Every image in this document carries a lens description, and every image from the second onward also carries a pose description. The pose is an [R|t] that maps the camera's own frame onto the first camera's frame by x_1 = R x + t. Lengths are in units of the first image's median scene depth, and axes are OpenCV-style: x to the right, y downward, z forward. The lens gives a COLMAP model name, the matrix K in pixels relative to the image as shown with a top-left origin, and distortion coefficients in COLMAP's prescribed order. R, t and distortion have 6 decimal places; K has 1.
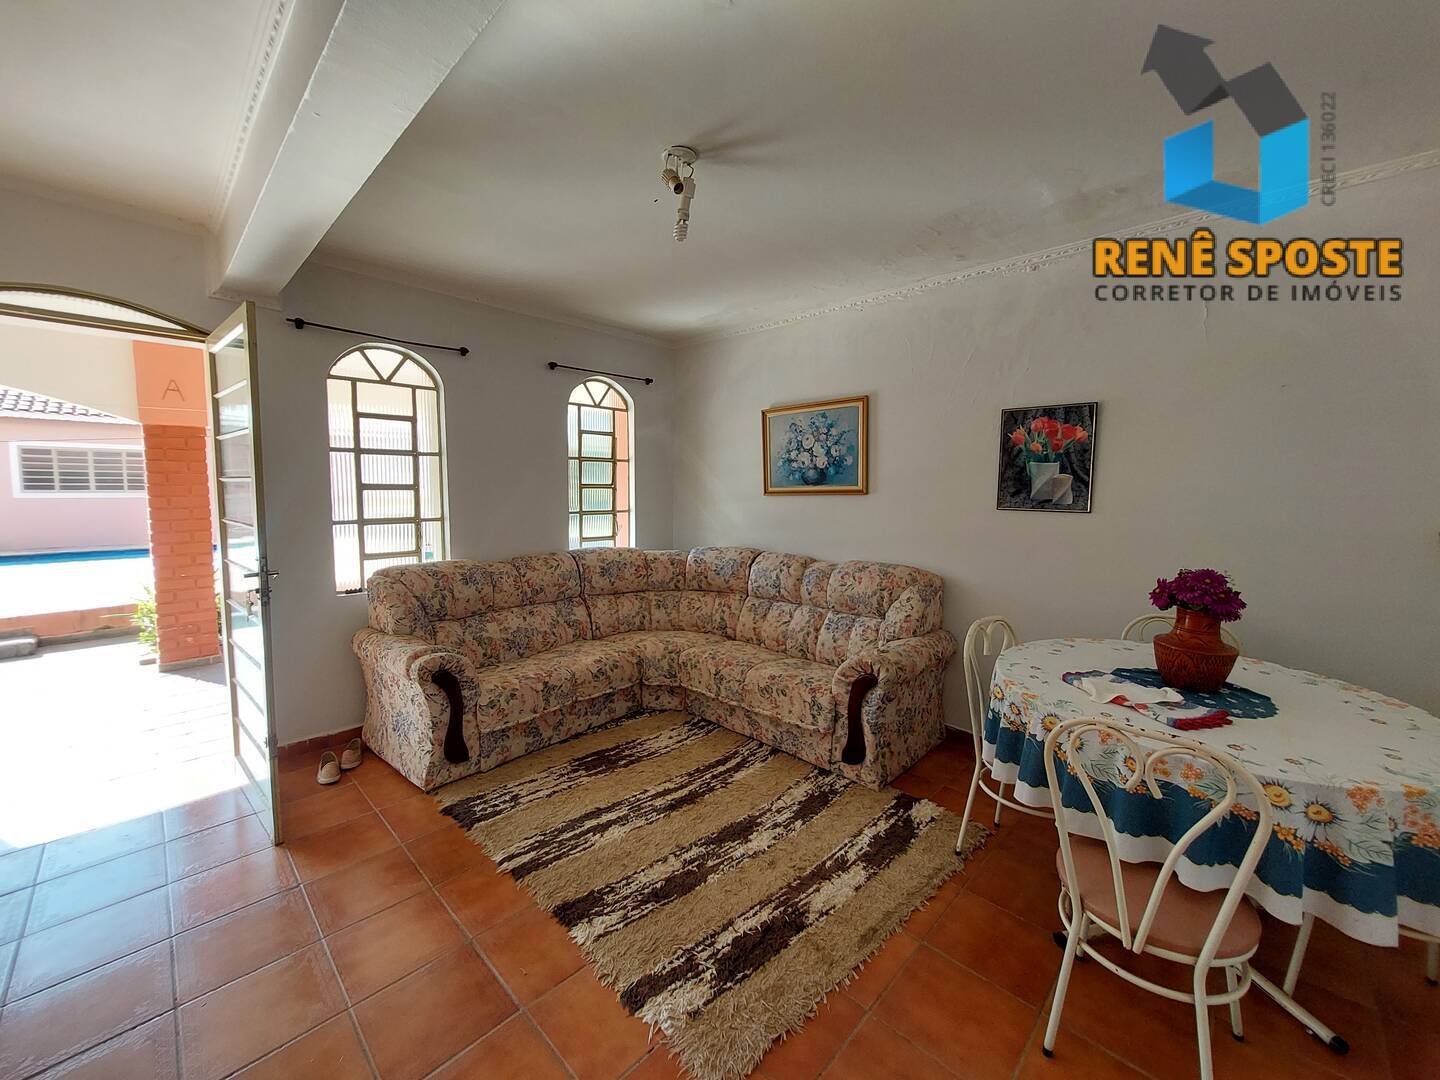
lens RADIAL K [[570.3, 0, 711.8], [0, 570.3, 535.0], [0, 0, 1]] dist [-0.001947, 0.000331]
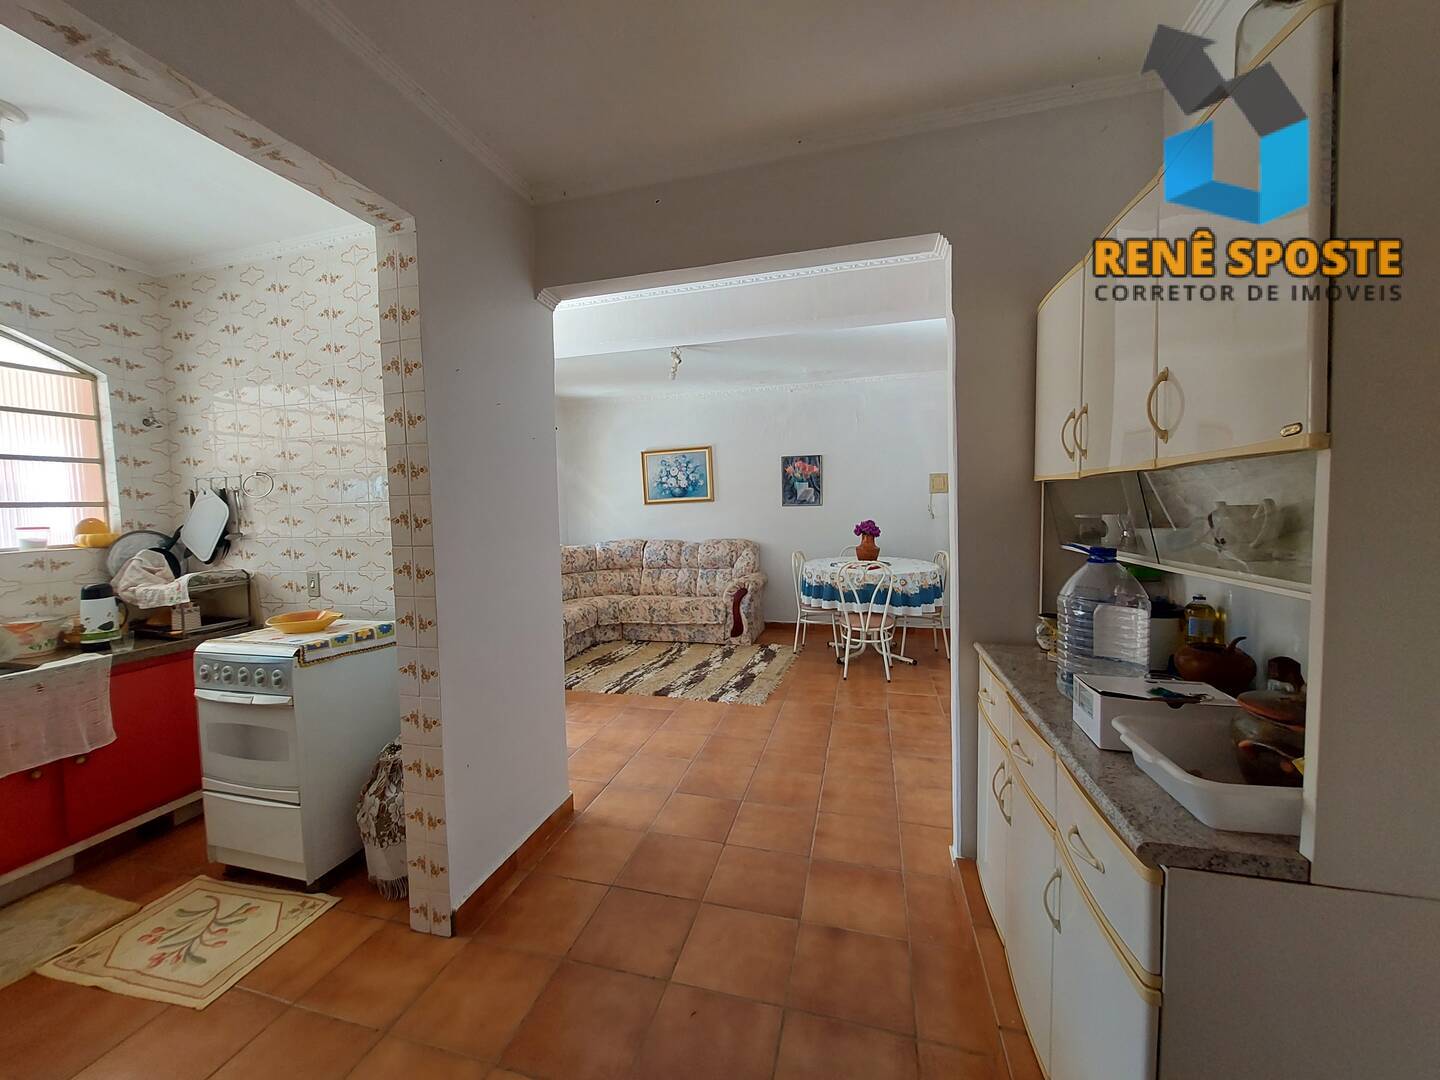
lens RADIAL K [[570.3, 0, 723.2], [0, 570.3, 539.3], [0, 0, 1]] dist [-0.001947, 0.000331]
pose [[0.869332, -0.060325, 0.490534, -0.713415], [0.074692, 0.997159, -0.009743, 0.080821], [-0.488553, 0.045109, 0.871368, -0.682363]]
